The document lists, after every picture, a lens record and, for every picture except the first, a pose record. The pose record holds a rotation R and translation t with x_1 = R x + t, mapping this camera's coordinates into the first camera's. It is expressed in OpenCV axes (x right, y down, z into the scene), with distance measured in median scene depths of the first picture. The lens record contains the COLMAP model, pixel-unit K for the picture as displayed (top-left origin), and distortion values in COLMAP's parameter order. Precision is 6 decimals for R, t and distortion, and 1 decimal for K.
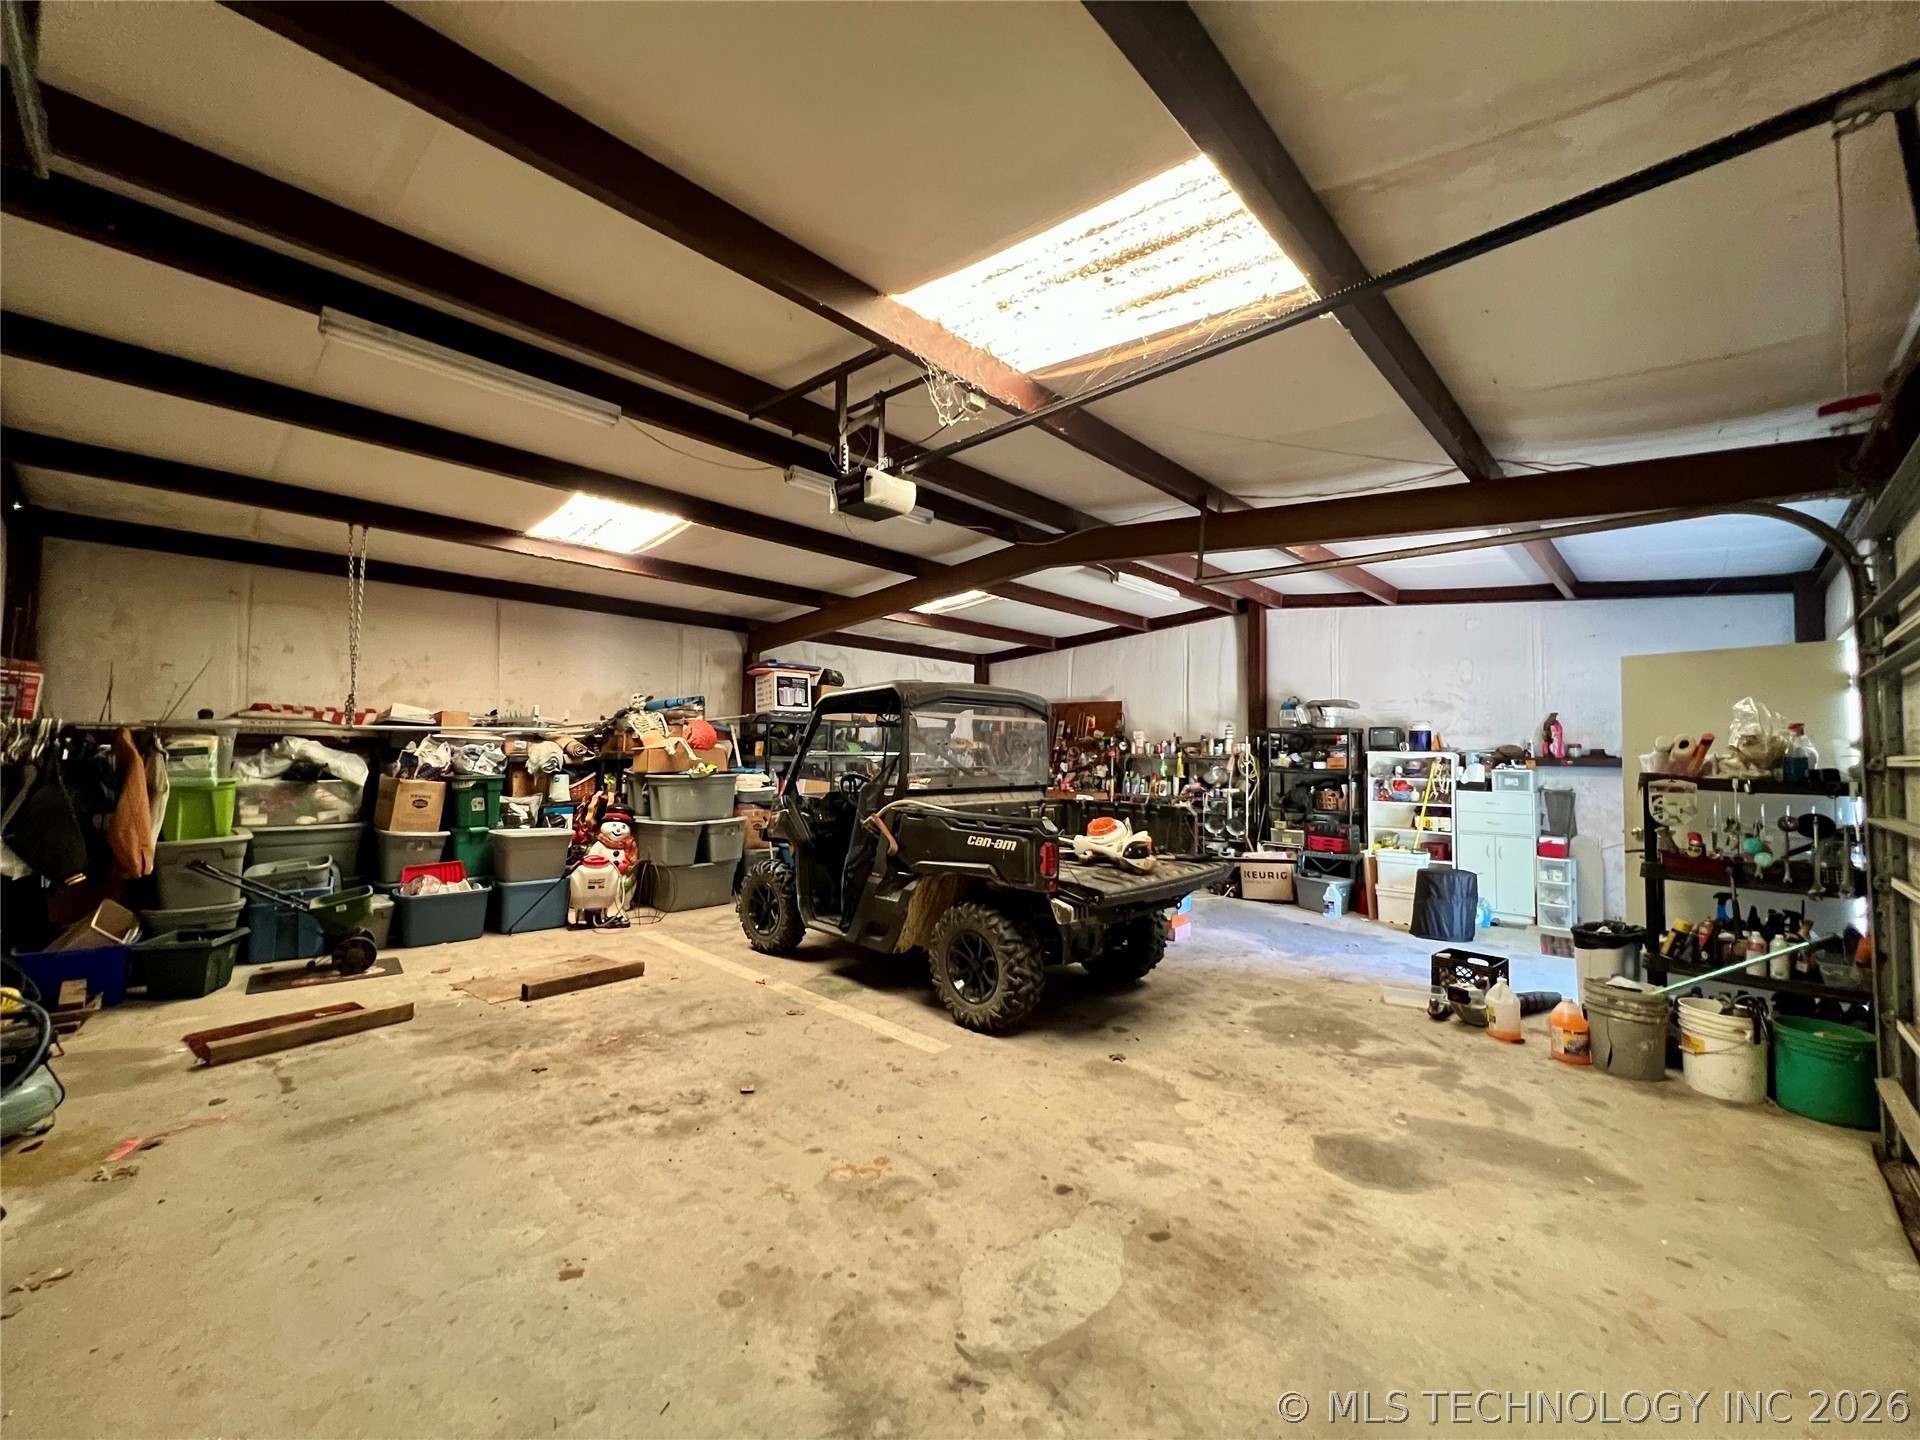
lens RADIAL K [[767.5, 0, 958.5], [0, 767.5, 721.3], [0, 0, 1]] dist [0.000130, -0.000001]
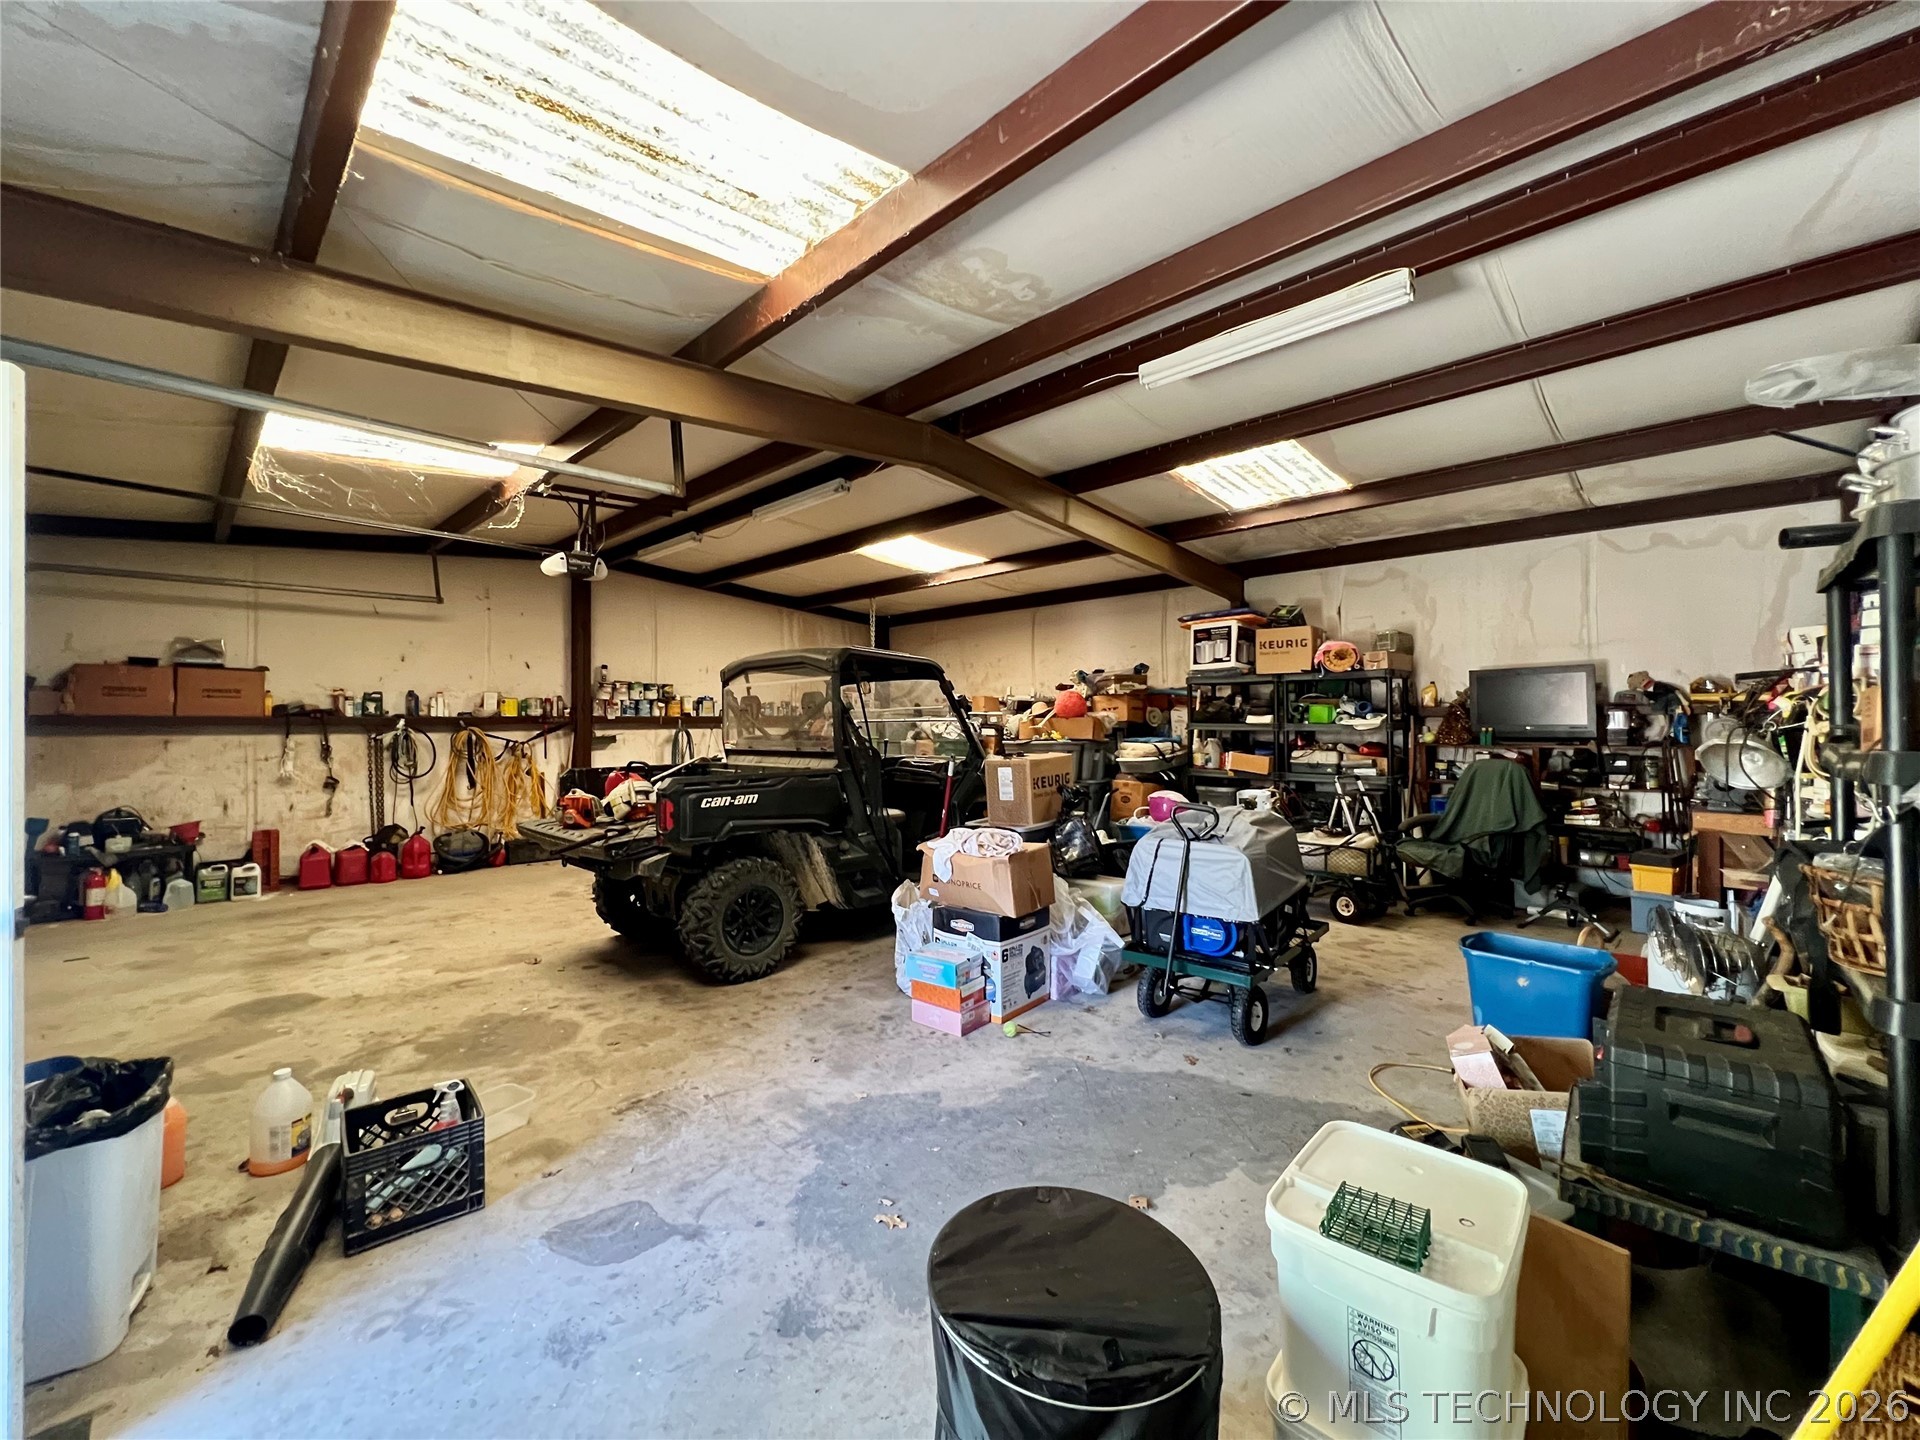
lens RADIAL K [[785.5, 0, 961.1], [0, 785.5, 718.1], [0, 0, 1]] dist [-0.000370, 0.000001]
pose [[-0.011429, -0.020288, -0.999729, 1.241683], [0.045316, 0.998756, -0.020787, 0.088450], [0.998907, -0.045541, -0.010495, 1.452600]]
